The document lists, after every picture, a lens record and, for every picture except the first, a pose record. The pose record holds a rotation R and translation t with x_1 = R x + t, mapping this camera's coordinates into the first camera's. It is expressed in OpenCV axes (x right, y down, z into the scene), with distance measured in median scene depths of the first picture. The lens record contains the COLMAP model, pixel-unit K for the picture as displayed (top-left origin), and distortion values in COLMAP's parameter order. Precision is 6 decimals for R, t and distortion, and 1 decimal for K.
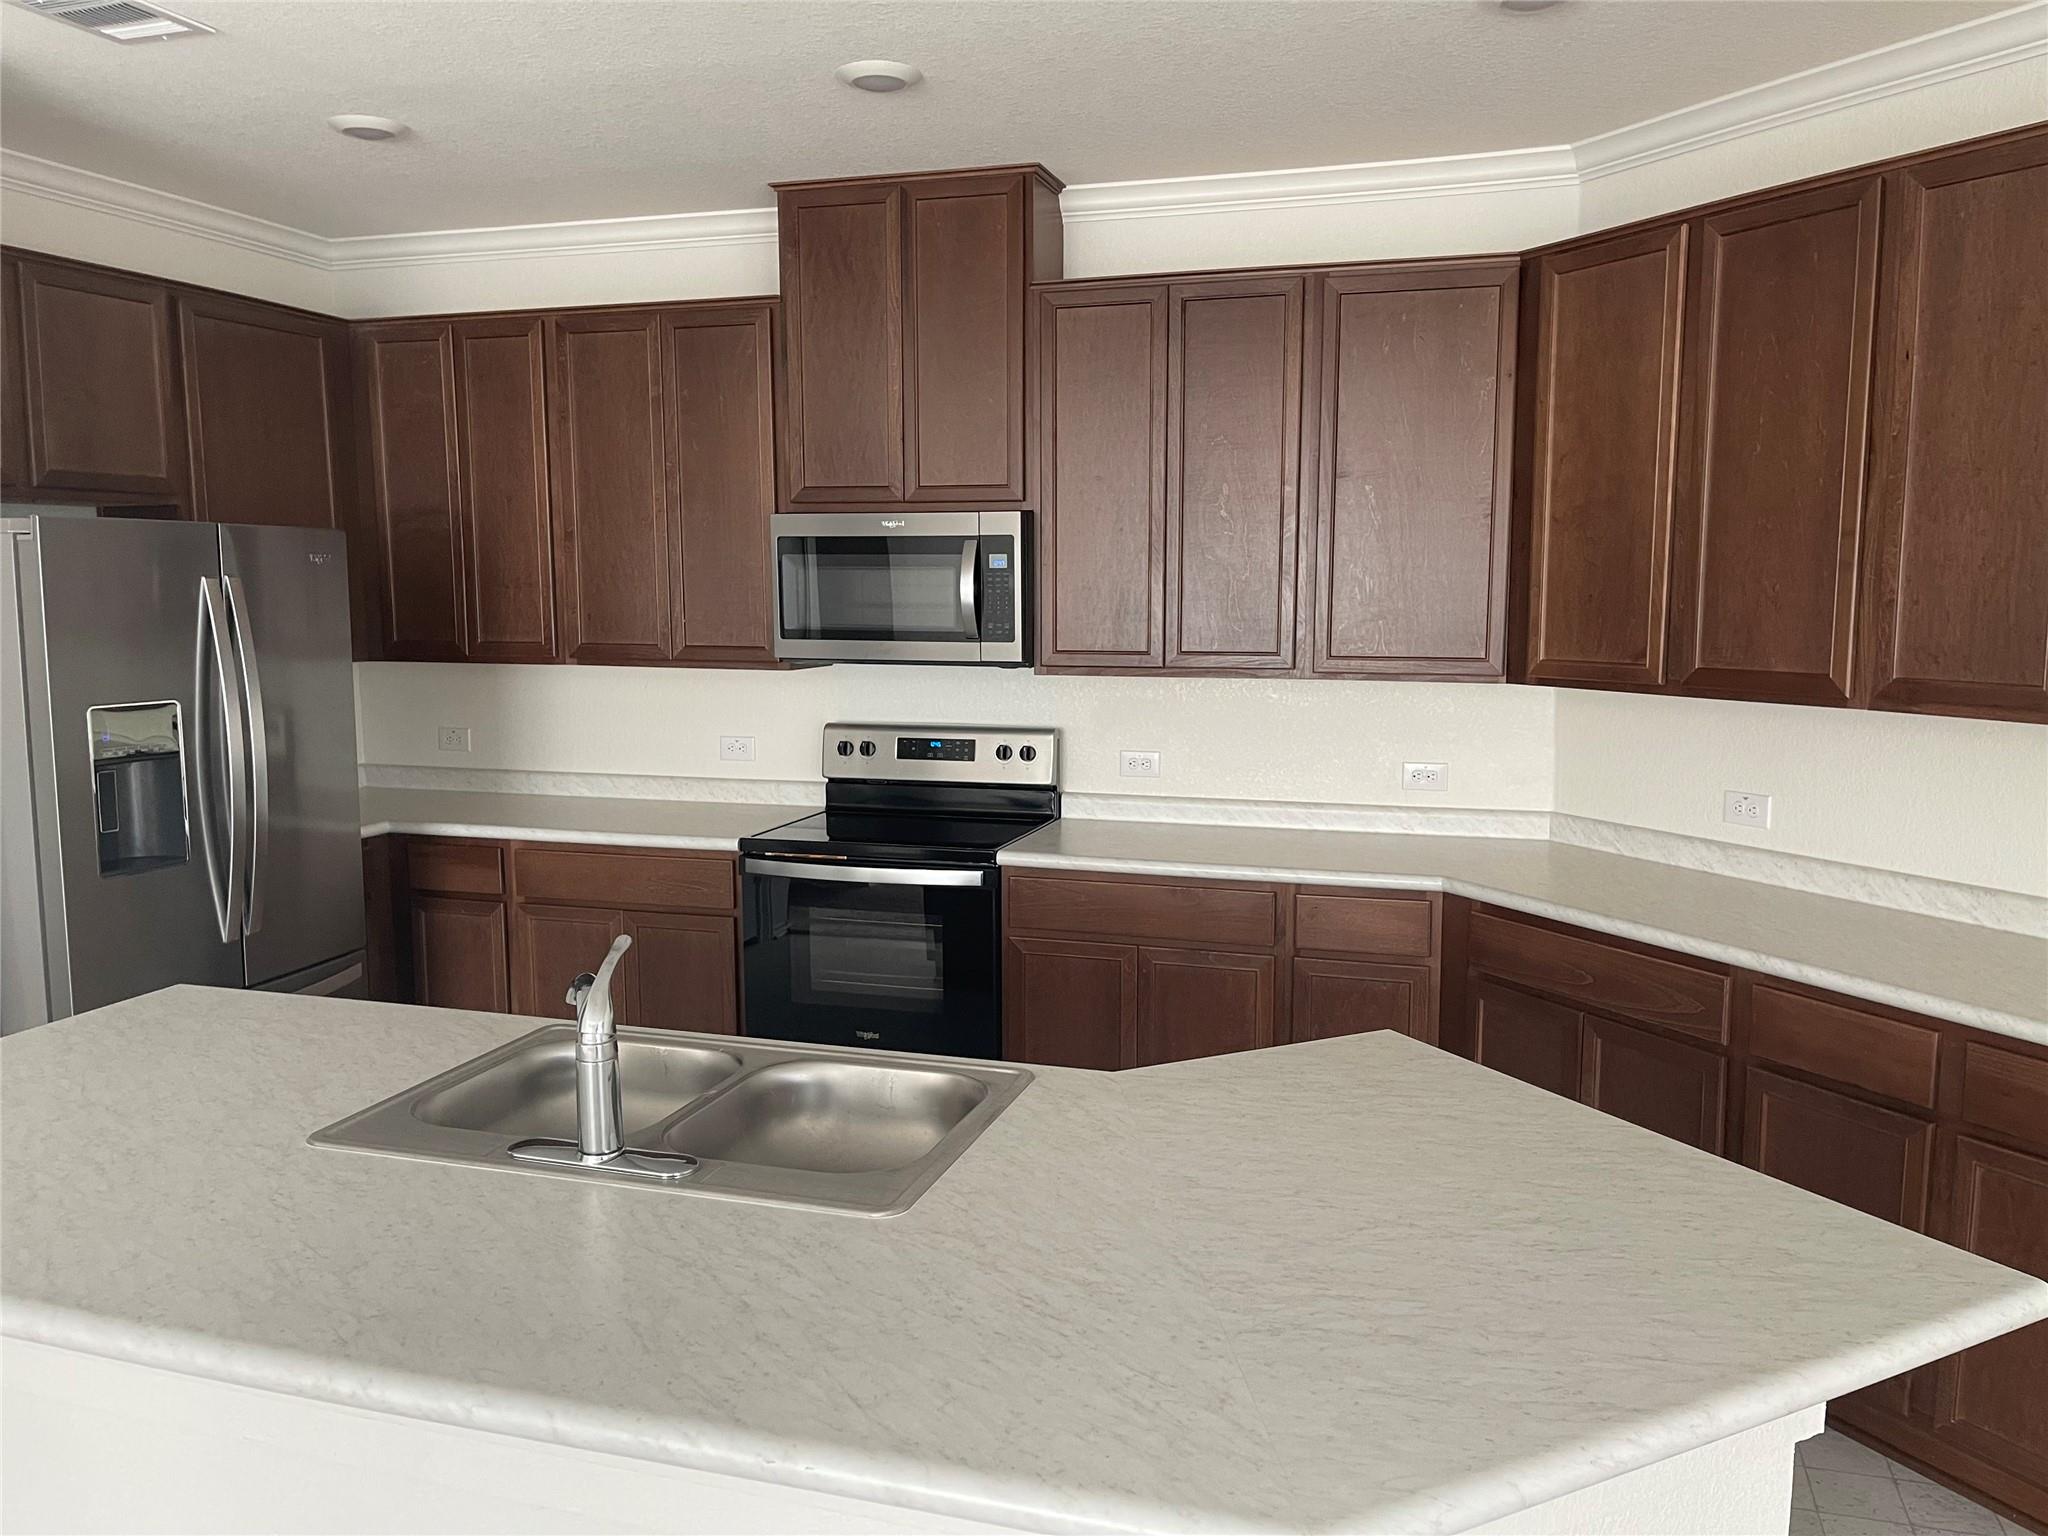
lens RADIAL K [[1537.4, 0, 1037.7], [0, 1537.4, 779.2], [0, 0, 1]] dist [0.096433, -0.132913]
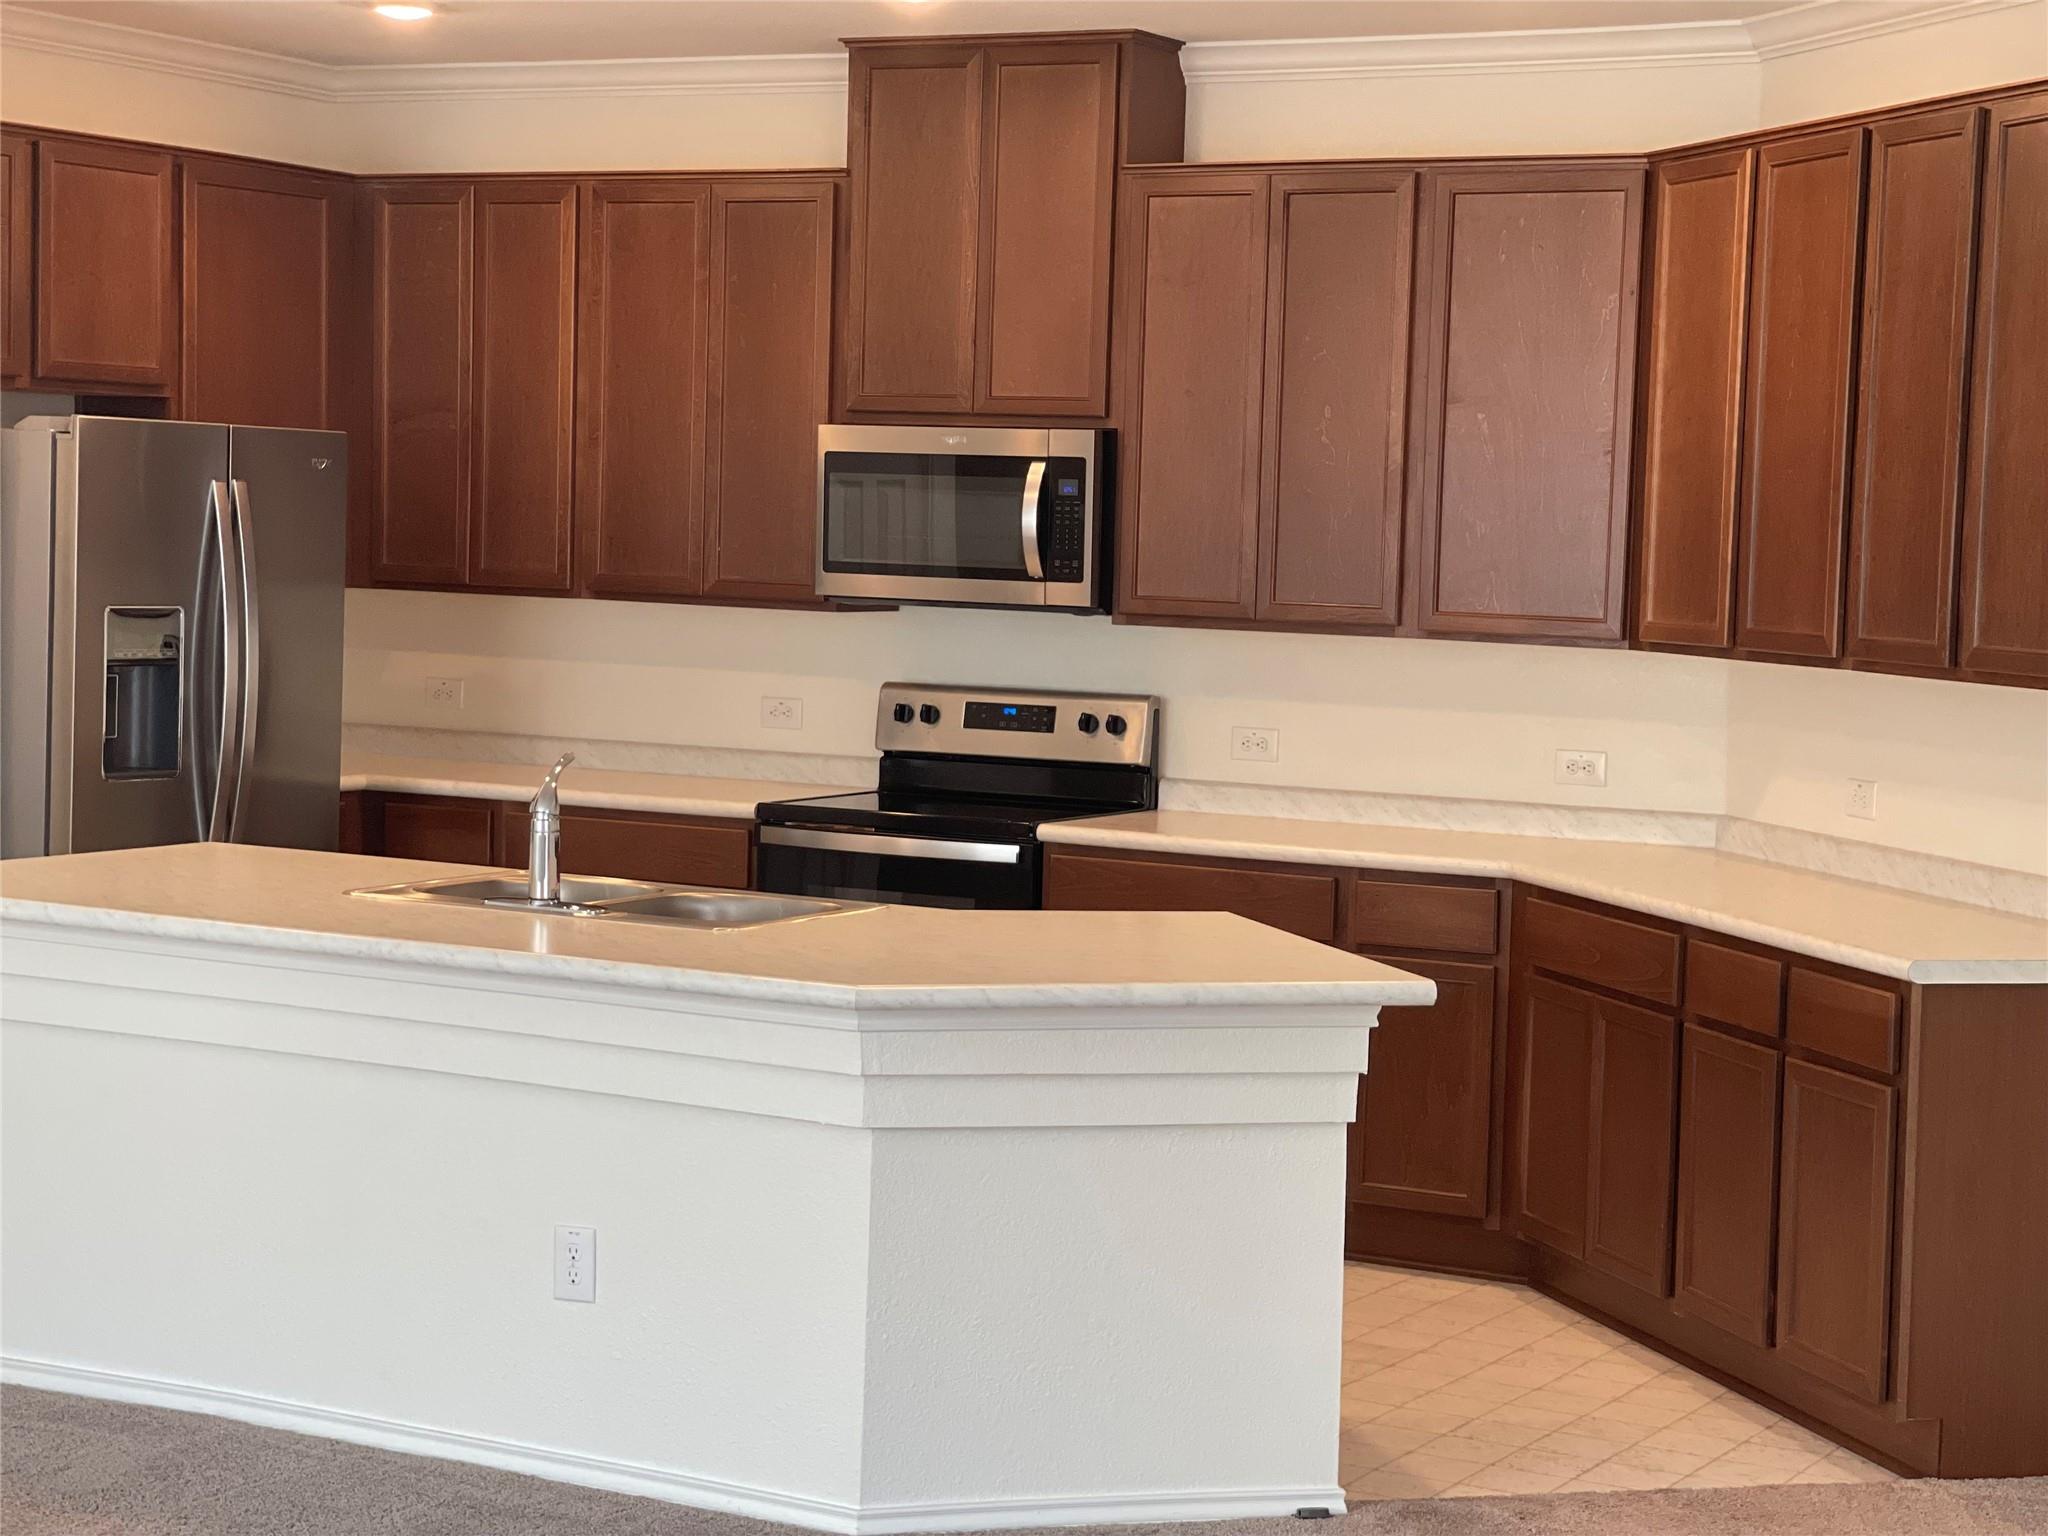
lens RADIAL K [[3784.8, 0, 1024.0], [0, 3784.8, 768.0], [0, 0, 1]] dist [0.207791, 0.255913]
pose [[0.979052, 0.043936, -0.198812, 0.358605], [-0.056048, 0.996873, -0.055708, 0.124753], [0.195743, 0.065684, 0.978453, -0.995781]]
